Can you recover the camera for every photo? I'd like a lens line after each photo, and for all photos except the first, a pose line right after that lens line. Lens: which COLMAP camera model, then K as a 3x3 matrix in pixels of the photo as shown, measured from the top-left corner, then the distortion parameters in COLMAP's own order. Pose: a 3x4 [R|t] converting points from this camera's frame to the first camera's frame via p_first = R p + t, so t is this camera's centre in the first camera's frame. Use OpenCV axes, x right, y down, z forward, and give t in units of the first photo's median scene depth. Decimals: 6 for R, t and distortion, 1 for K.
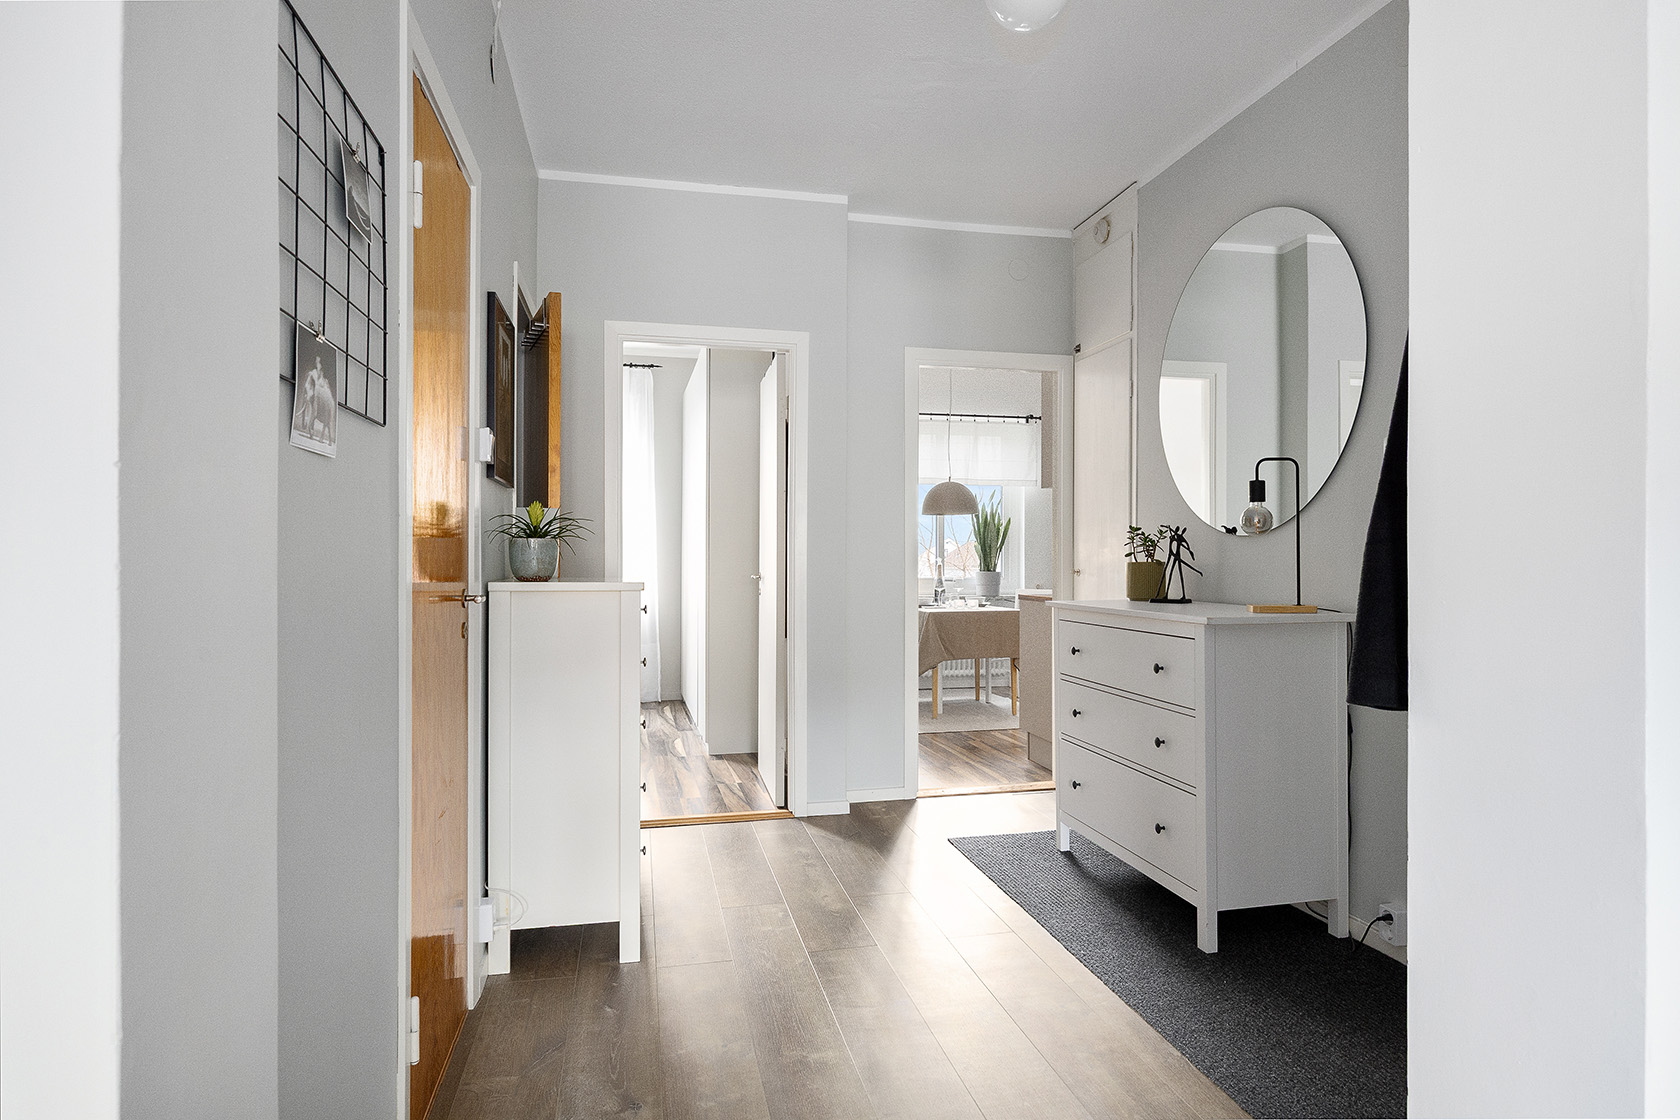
lens RADIAL K [[971.5, 0, 840.0], [0, 971.5, 560.0], [0, 0, 1]] dist [-0.003100, -0.000687]
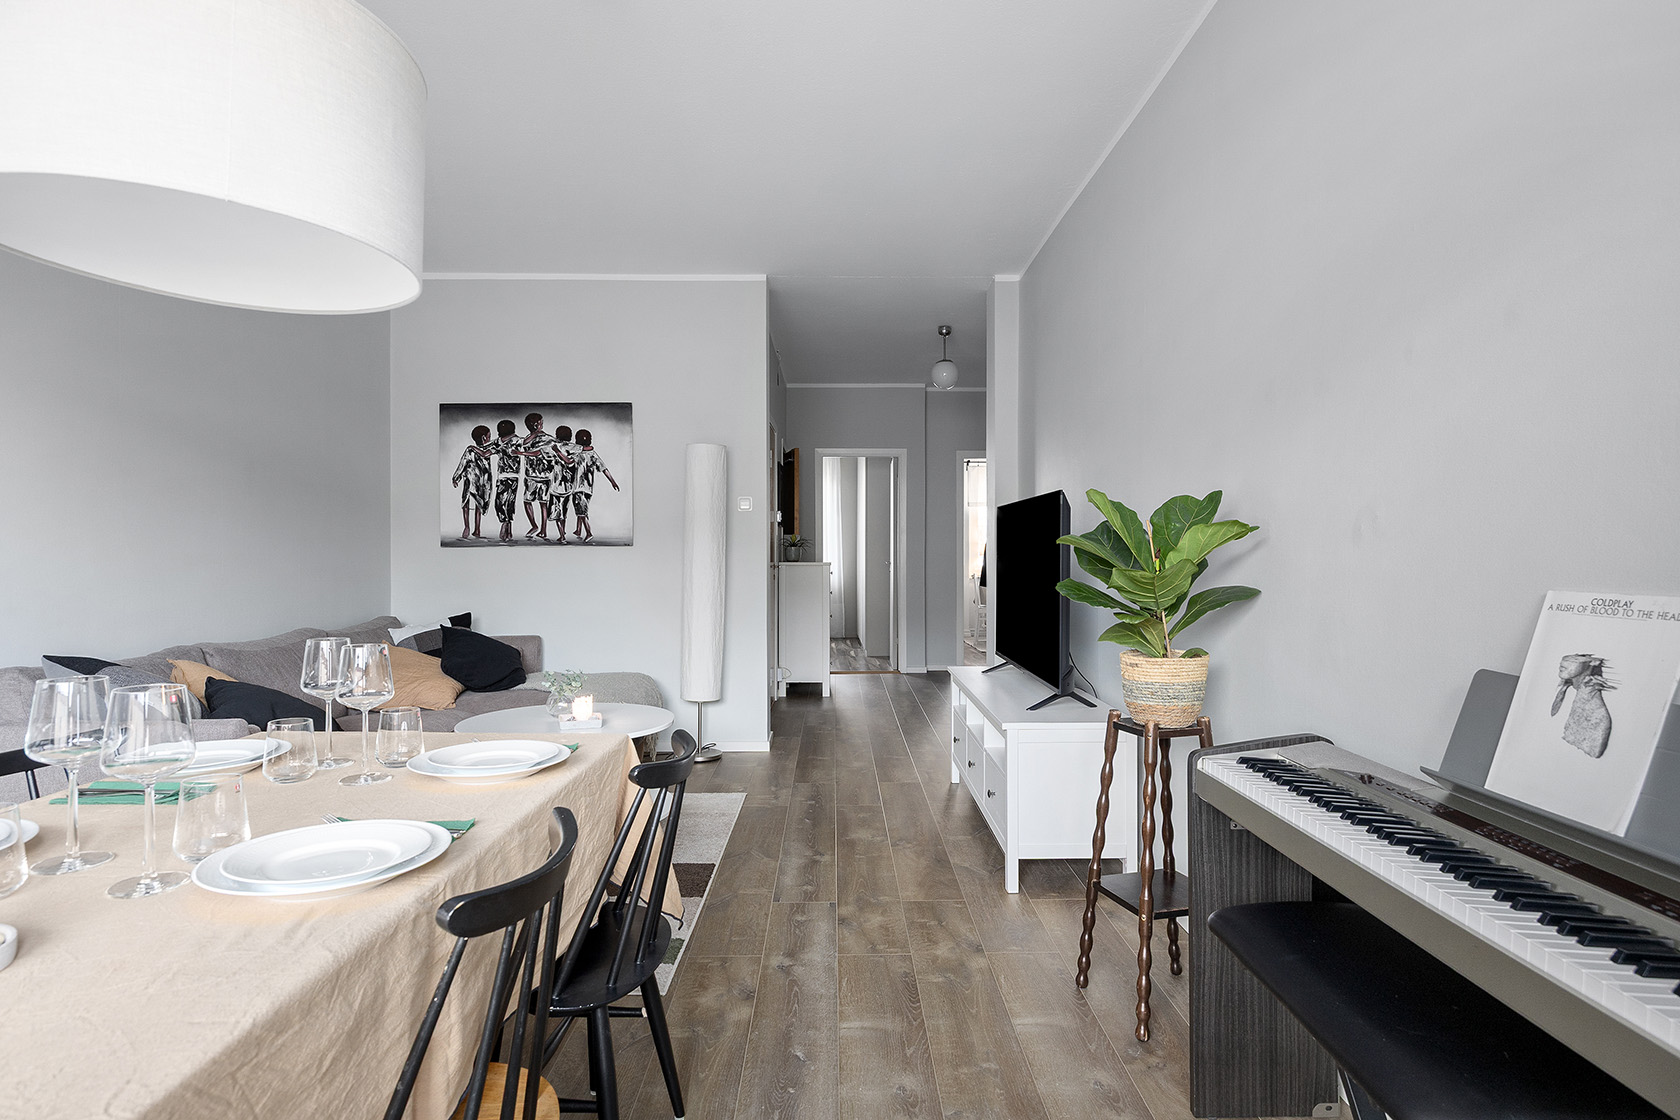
lens RADIAL K [[915.8, 0, 840.0], [0, 915.8, 560.0], [0, 0, 1]] dist [-0.000846, -0.000246]
pose [[0.980216, -0.000533, -0.197928, 0.266499], [0.002335, 0.999958, 0.008871, -0.005813], [0.197915, -0.009158, 0.980176, -1.217057]]
